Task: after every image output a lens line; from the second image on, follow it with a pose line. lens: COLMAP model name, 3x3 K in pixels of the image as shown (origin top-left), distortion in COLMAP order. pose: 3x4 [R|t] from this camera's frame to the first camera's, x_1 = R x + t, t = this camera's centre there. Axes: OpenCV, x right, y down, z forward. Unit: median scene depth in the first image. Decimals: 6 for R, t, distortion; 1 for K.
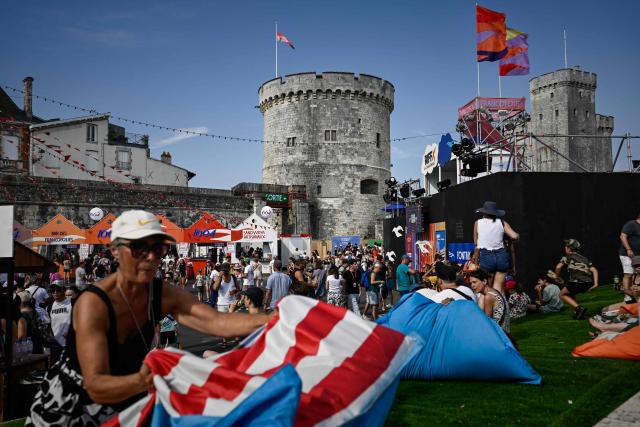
lens RADIAL K [[539.7, 0, 320.1], [0, 539.7, 212.9], [0, 0, 1]] dist [0.001283, -0.001395]
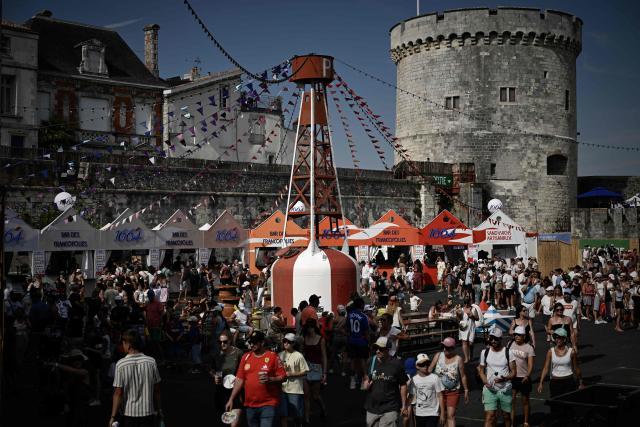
lens RADIAL K [[915.0, 0, 334.4], [0, 915.0, 199.2], [0, 0, 1]] dist [0.000303, 0.000000]
pose [[0.999671, 0.004868, 0.025172, -0.246071], [-0.005335, 0.999814, 0.018537, -0.023917], [-0.025077, -0.018665, 0.999511, -0.234382]]
